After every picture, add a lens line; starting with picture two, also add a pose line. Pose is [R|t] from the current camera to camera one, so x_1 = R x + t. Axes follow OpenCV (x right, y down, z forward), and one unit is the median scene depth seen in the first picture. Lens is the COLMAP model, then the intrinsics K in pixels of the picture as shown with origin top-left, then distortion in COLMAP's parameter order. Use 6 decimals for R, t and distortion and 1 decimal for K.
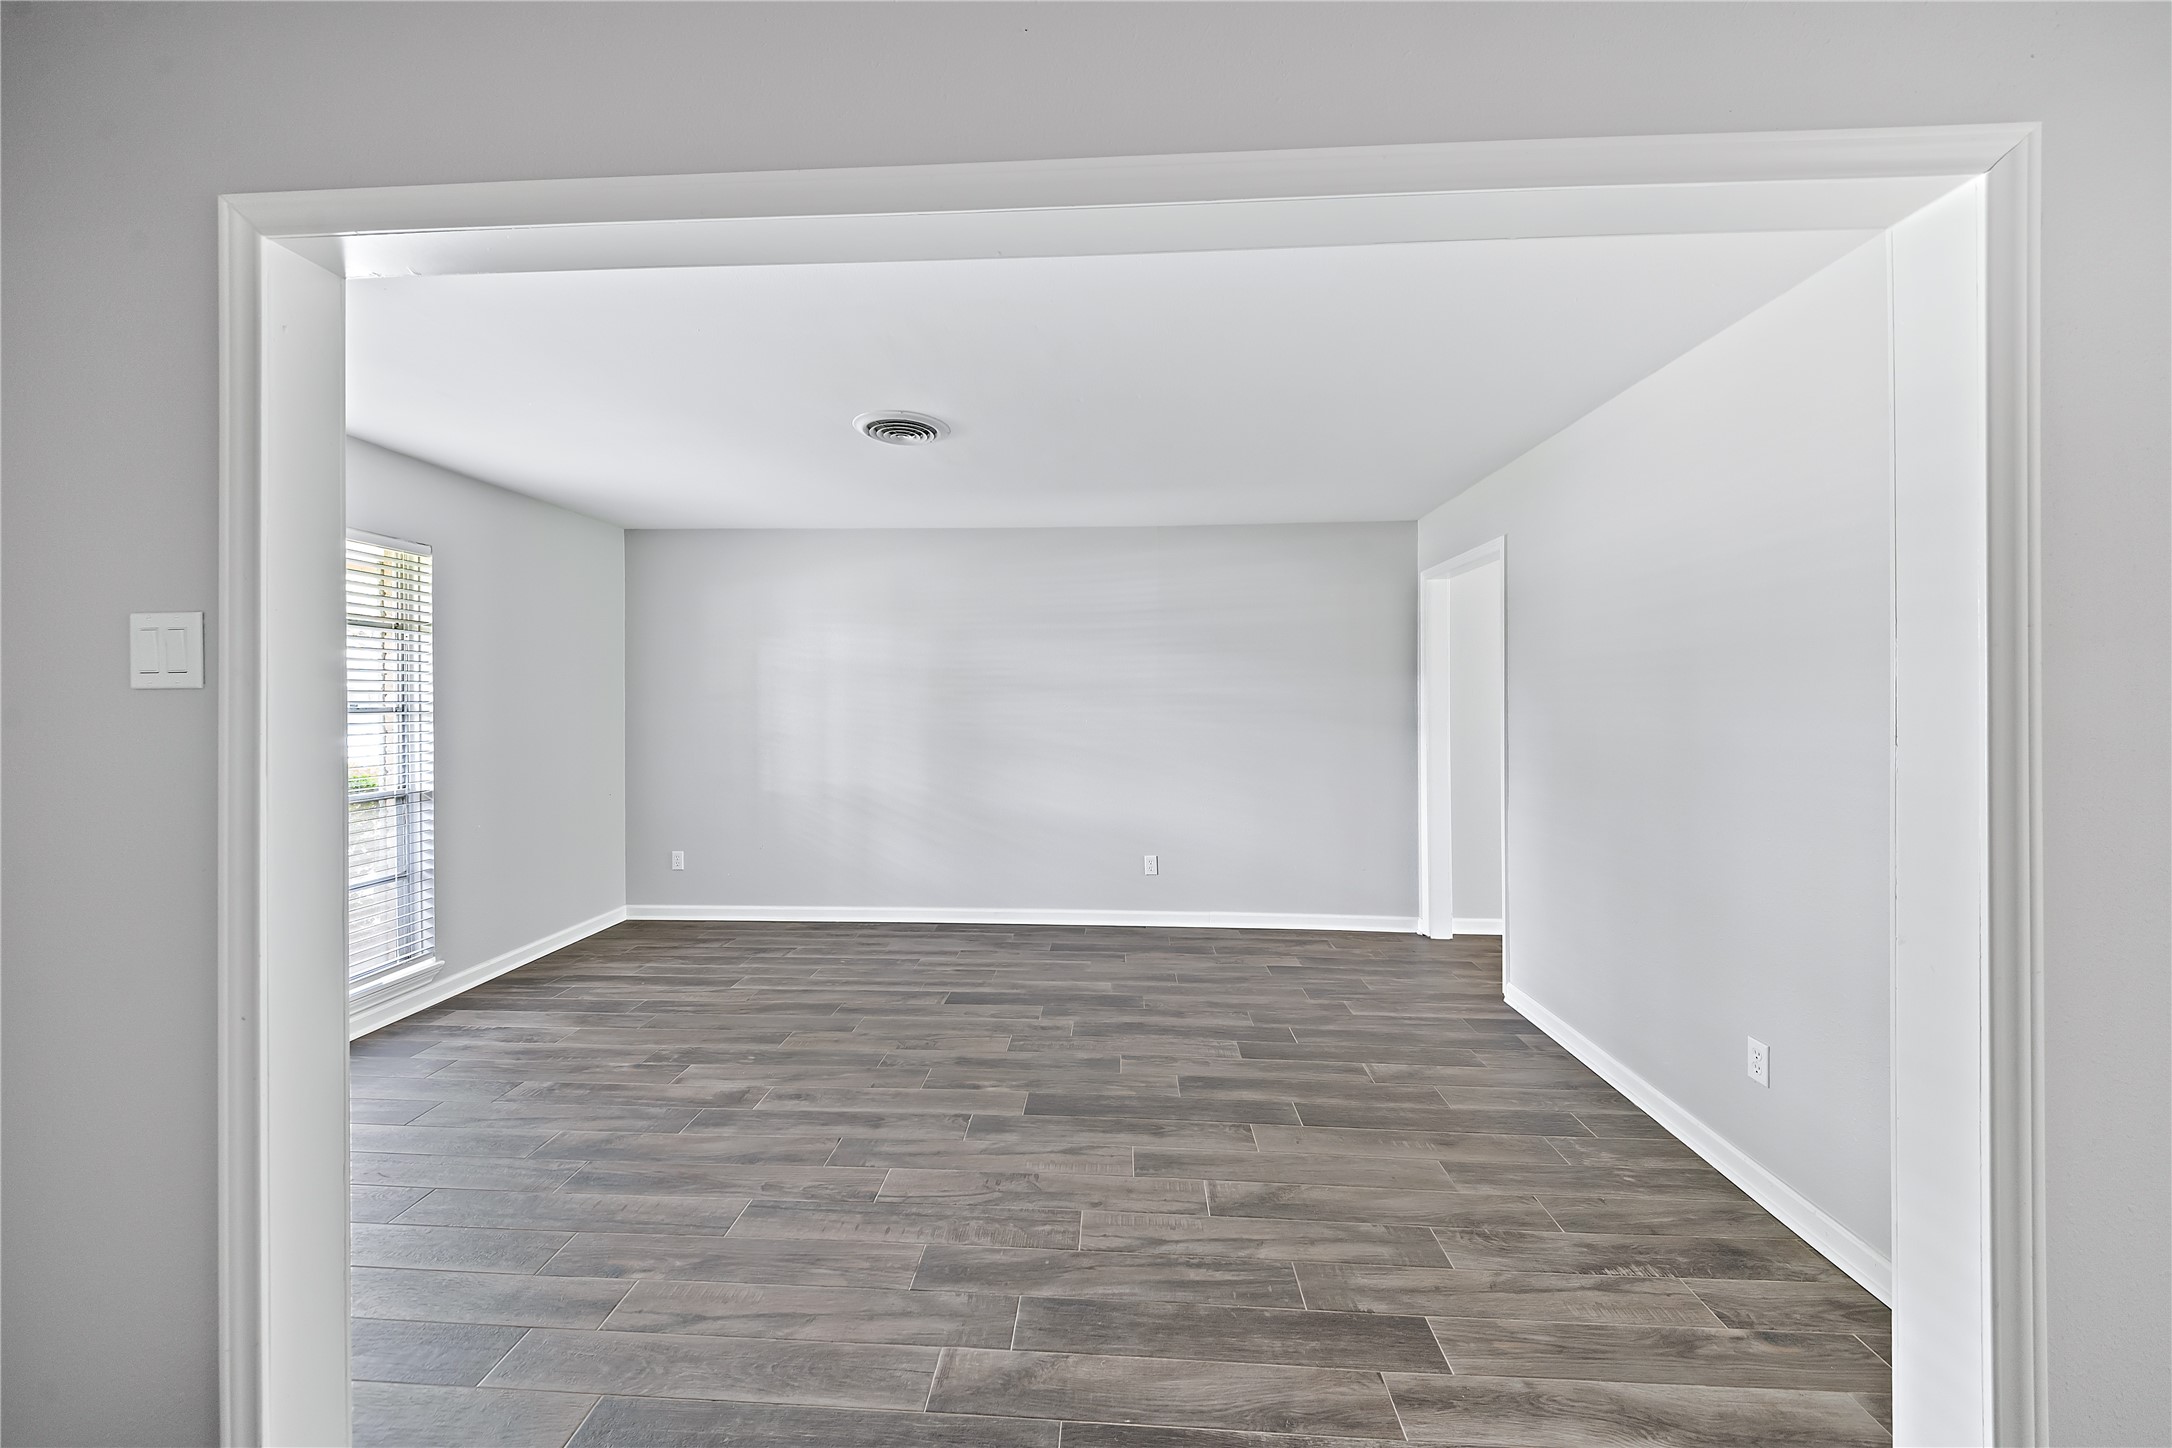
lens RADIAL K [[782.7, 0, 1076.7], [0, 782.7, 710.6], [0, 0, 1]] dist [0.006497, -0.006025]
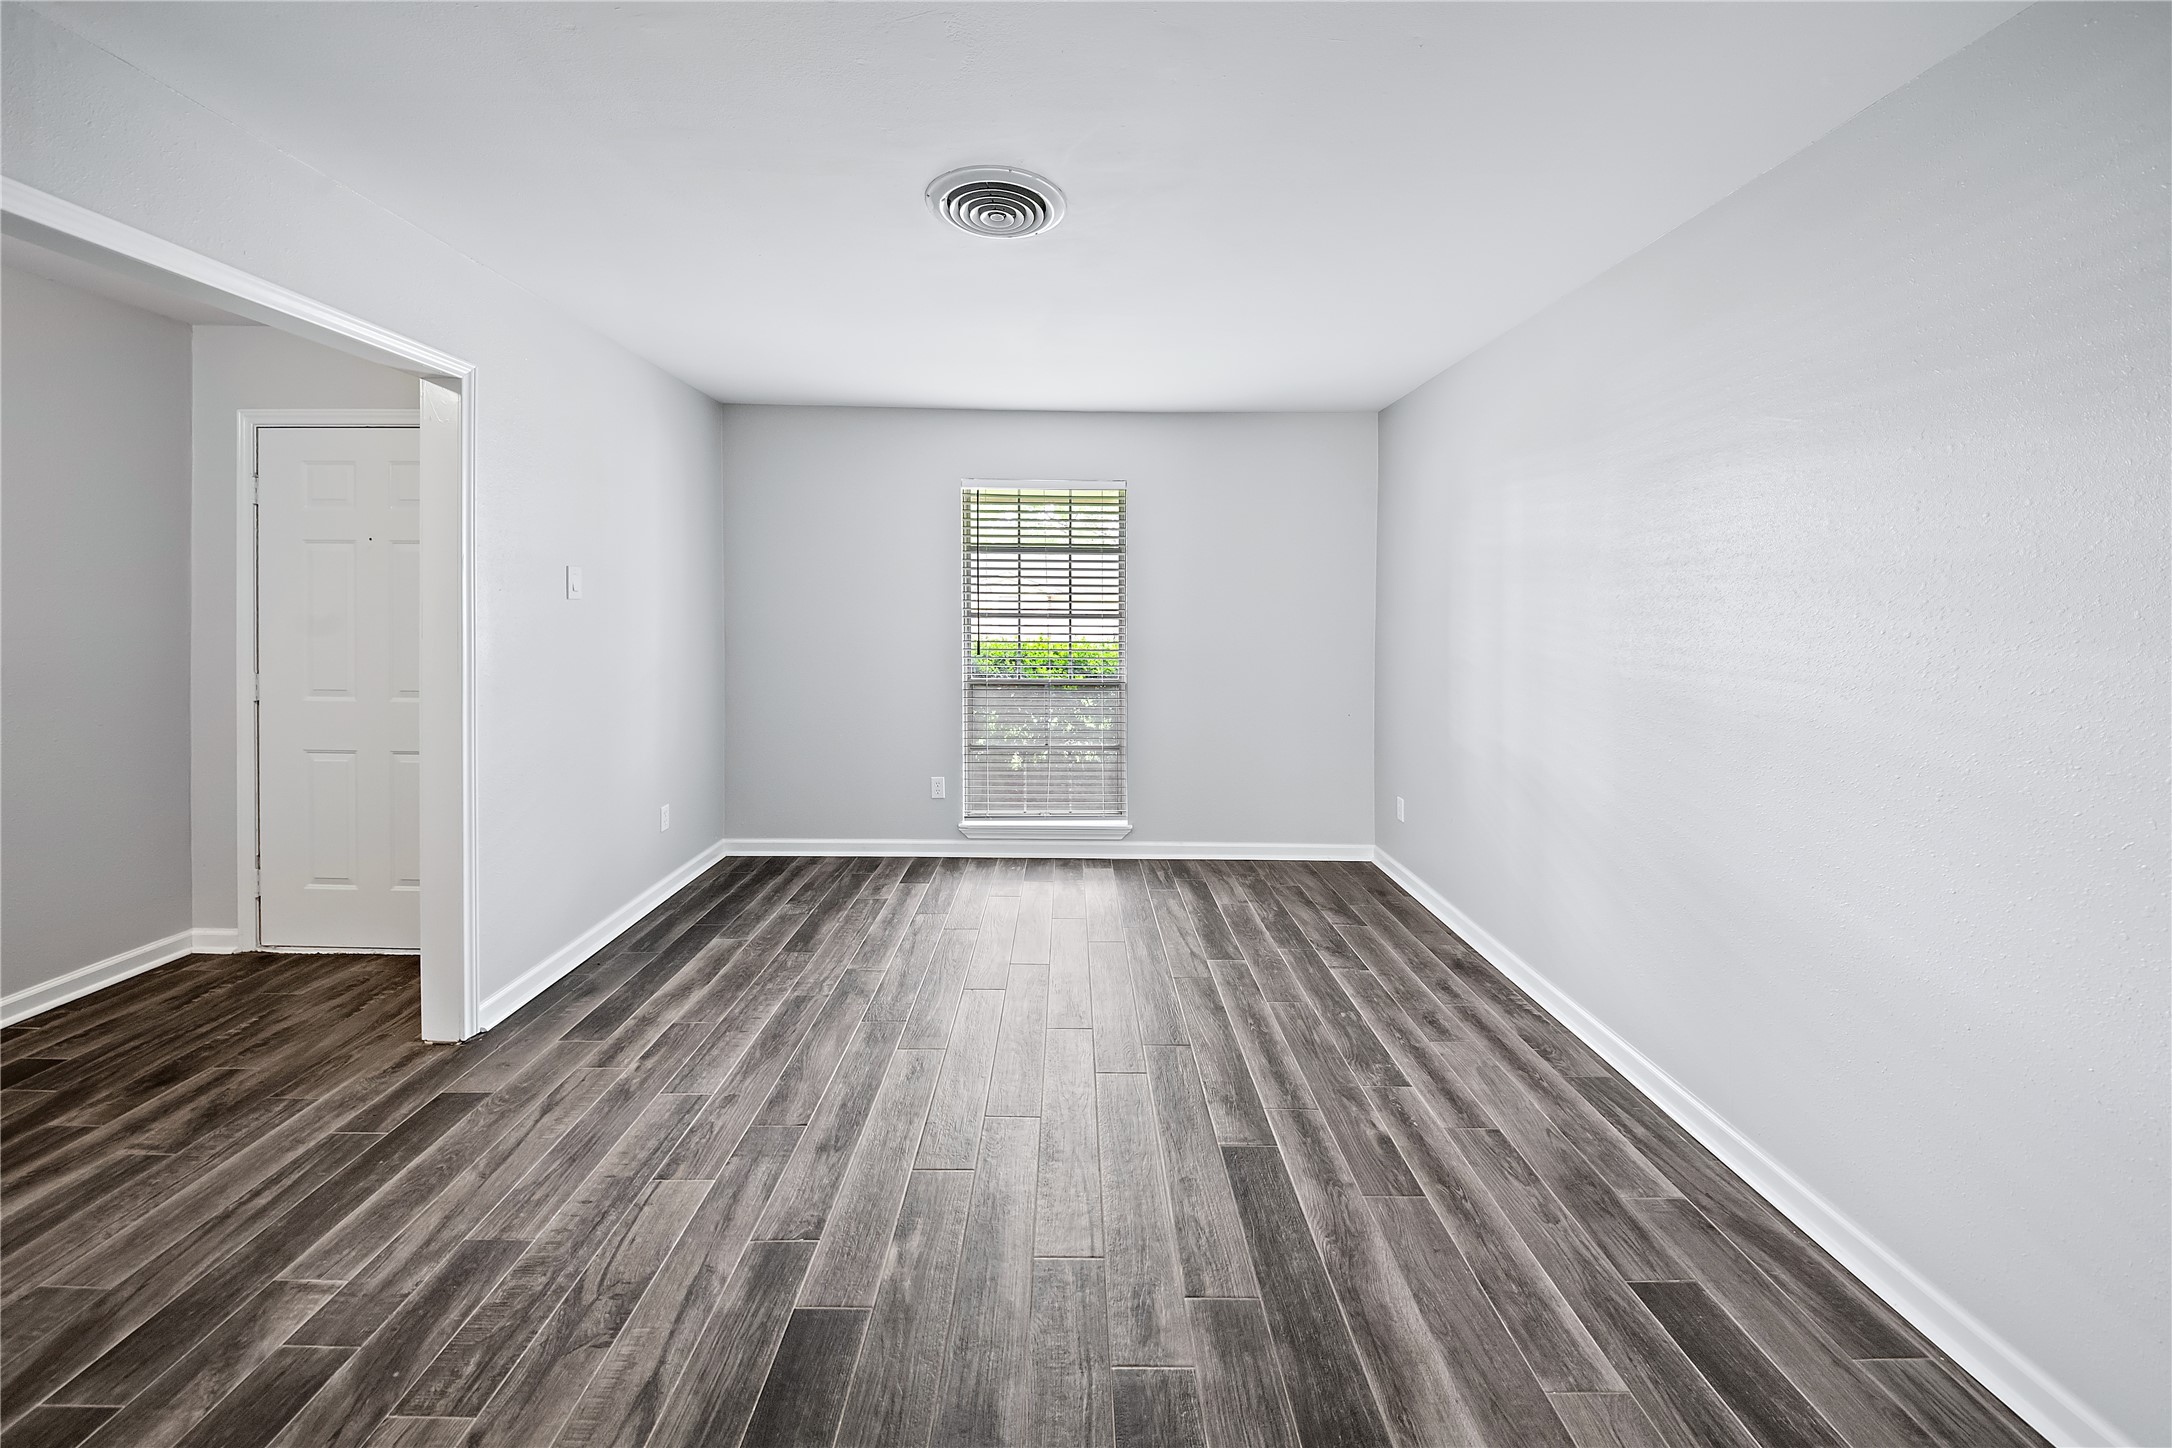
lens RADIAL K [[782.7, 0, 1082.3], [0, 782.7, 634.7], [0, 0, 1]] dist [0.006497, -0.006025]
pose [[0.072567, 0.048436, -0.996187, 0.386837], [-0.023480, 0.998626, 0.046844, -0.029748], [0.997087, 0.019991, 0.073605, 0.854983]]
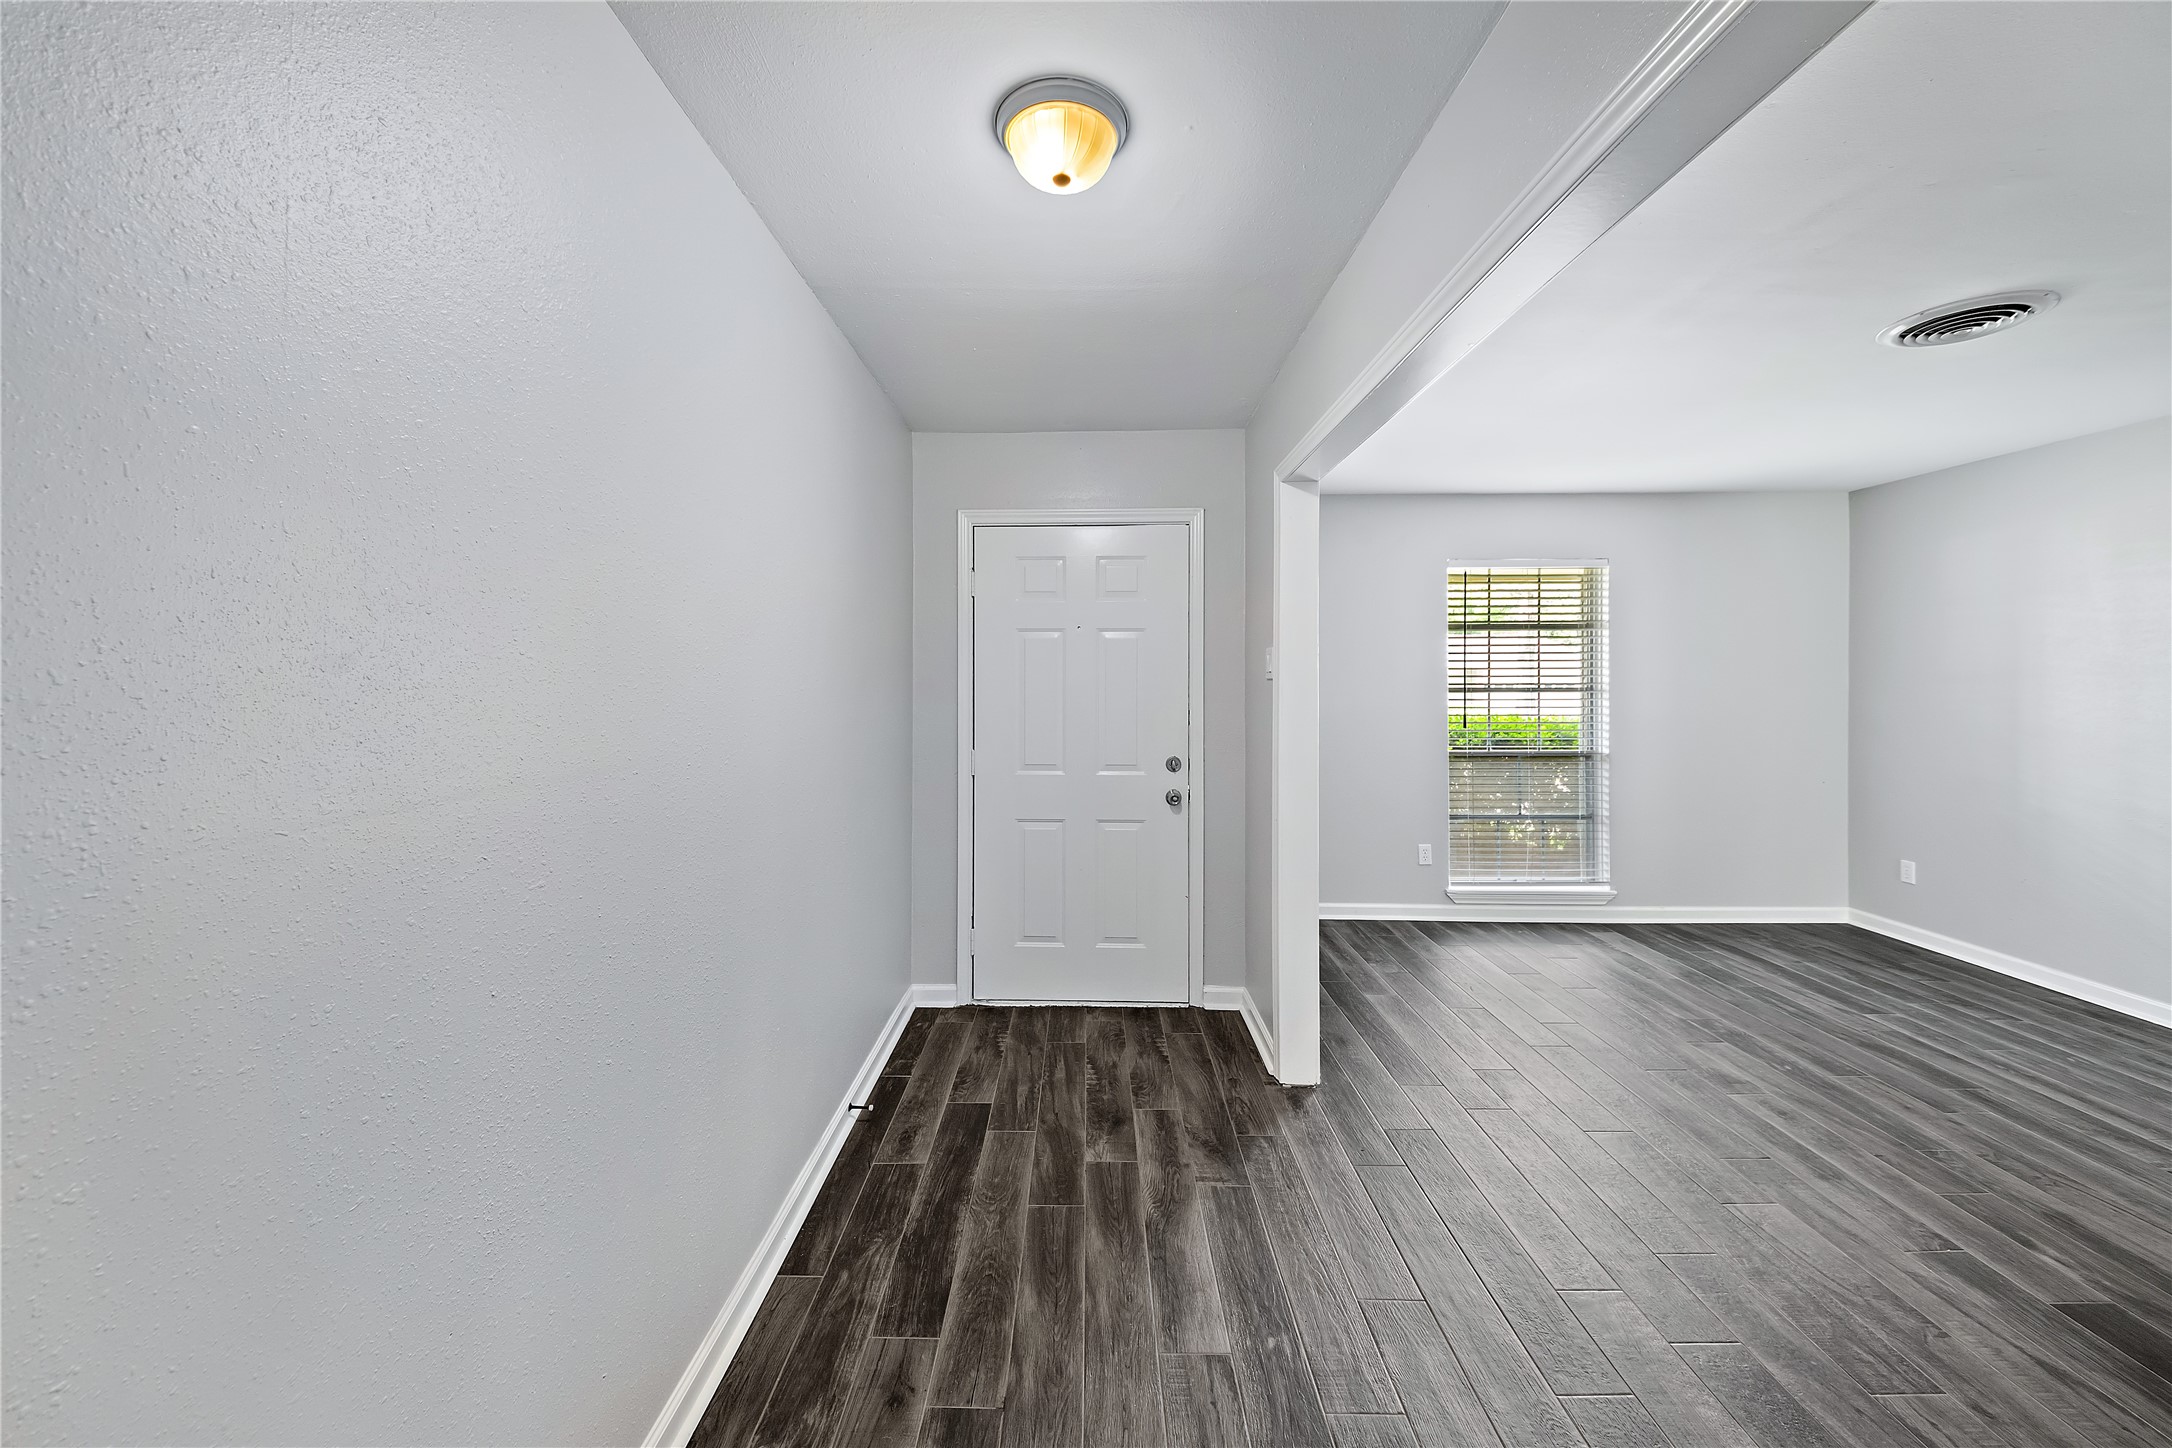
lens RADIAL K [[782.7, 0, 1076.1], [0, 782.7, 689.4], [0, 0, 1]] dist [0.006497, -0.006025]
pose [[0.044984, 0.023594, -0.998709, 0.411518], [-0.012950, 0.999651, 0.023033, -0.020935], [0.998904, 0.011897, 0.045274, 0.080604]]
